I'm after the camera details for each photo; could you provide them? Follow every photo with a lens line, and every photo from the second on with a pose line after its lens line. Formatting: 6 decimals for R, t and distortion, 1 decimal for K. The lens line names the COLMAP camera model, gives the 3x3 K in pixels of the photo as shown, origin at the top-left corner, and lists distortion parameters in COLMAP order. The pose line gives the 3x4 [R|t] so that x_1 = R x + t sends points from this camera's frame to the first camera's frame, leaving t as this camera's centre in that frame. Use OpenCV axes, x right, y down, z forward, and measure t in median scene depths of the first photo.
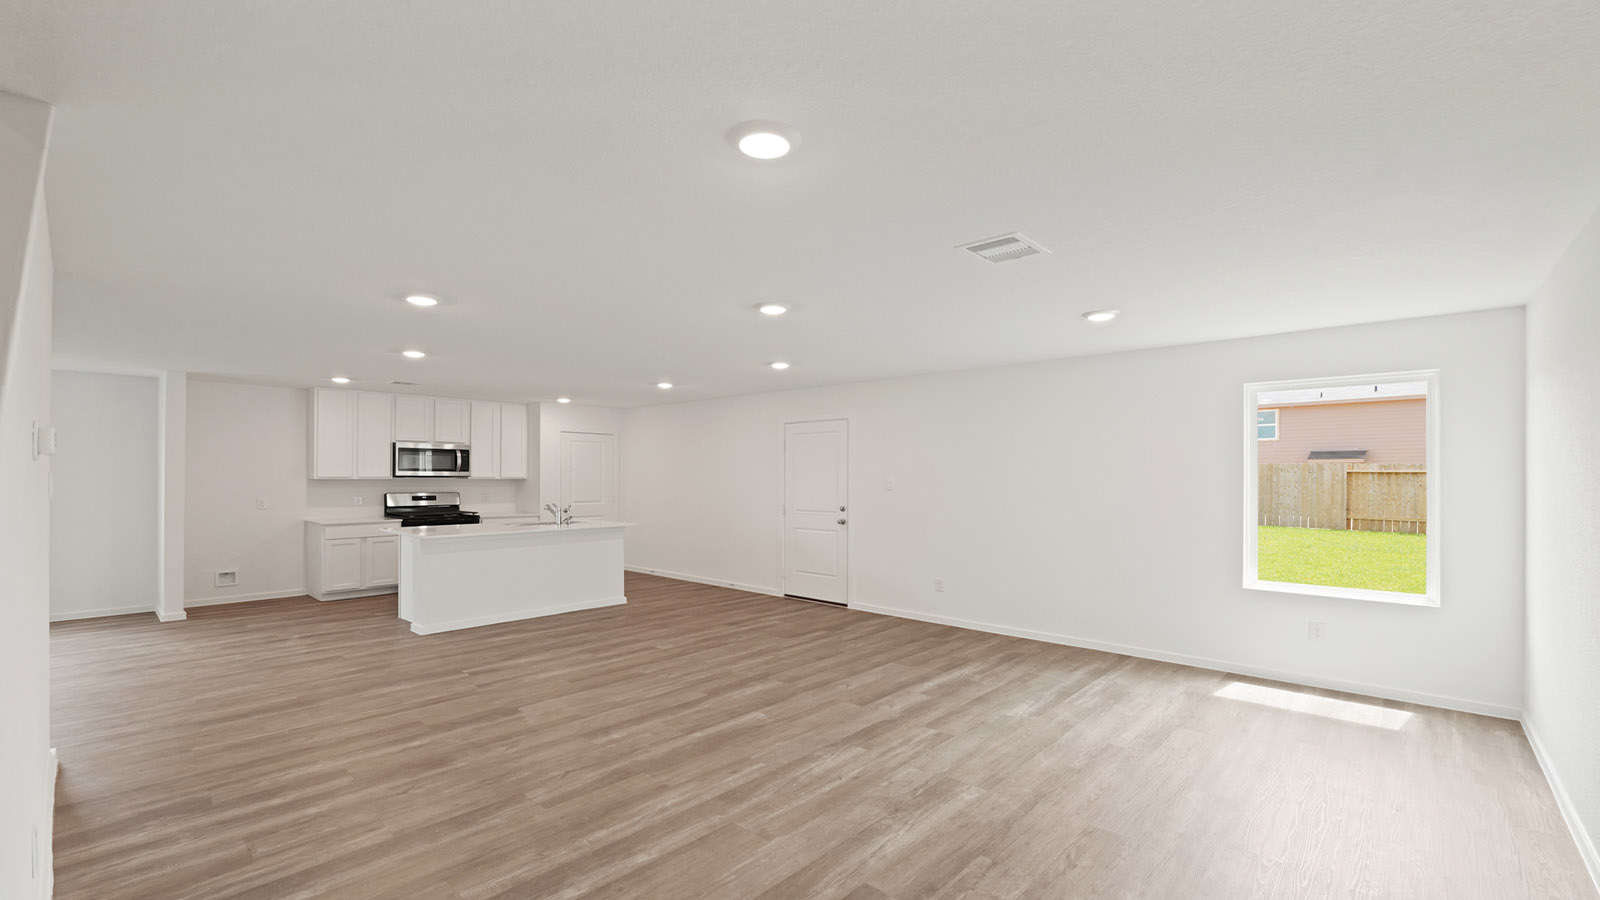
lens RADIAL K [[671.7, 0, 800.0], [0, 671.7, 450.0], [0, 0, 1]] dist [-0.012279, 0.000337]
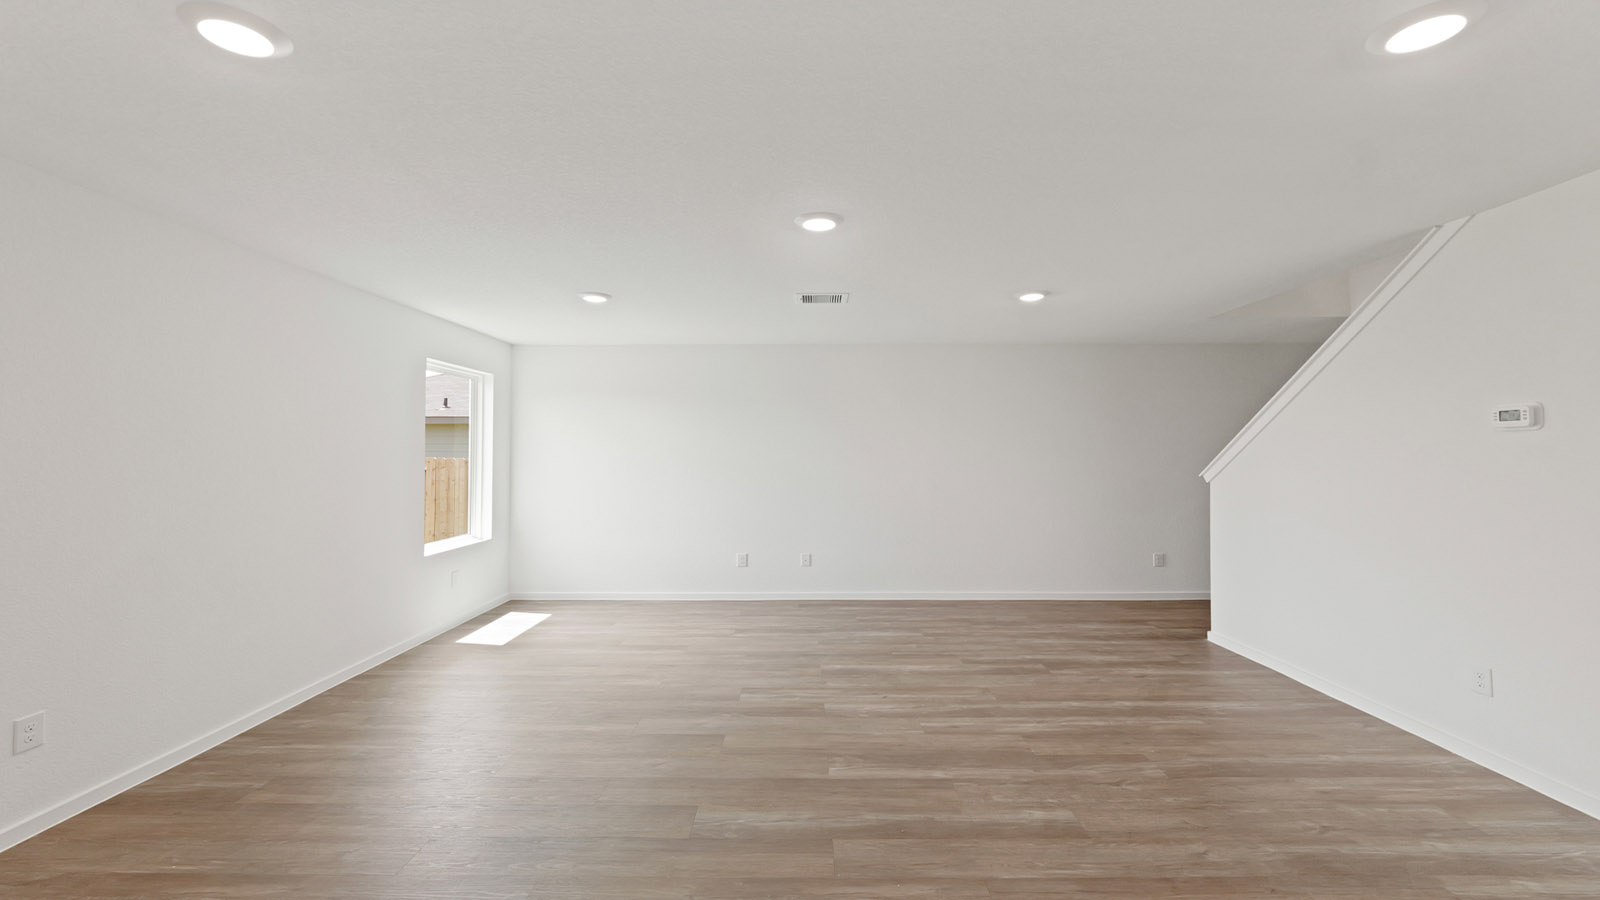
lens RADIAL K [[660.1, 0, 798.0], [0, 660.1, 427.0], [0, 0, 1]] dist [-0.010116, 0.000237]
pose [[-0.667942, 0.028923, 0.743651, -0.522789], [-0.026952, 0.997649, -0.063010, 0.061418], [-0.743725, -0.062130, -0.665592, 1.386826]]
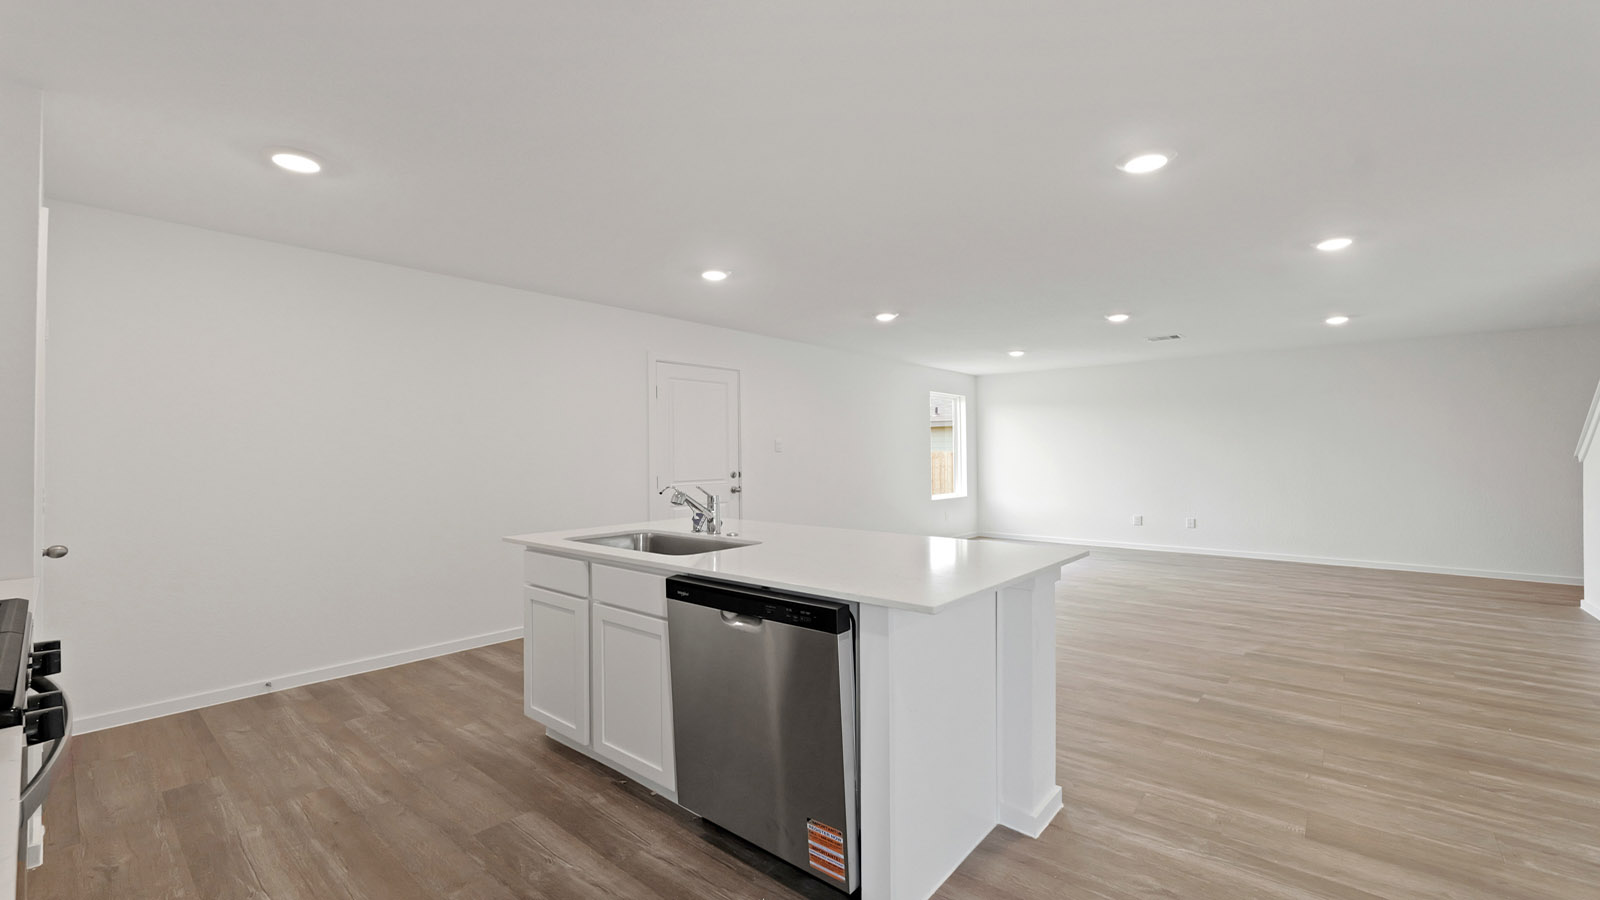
lens RADIAL K [[660.1, 0, 798.0], [0, 660.1, 427.0], [0, 0, 1]] dist [-0.010116, 0.000237]
pose [[-0.035274, 0.038212, 0.998647, -1.300395], [-0.033781, 0.998652, -0.039406, 0.095519], [-0.998807, -0.035125, -0.033935, 1.593897]]
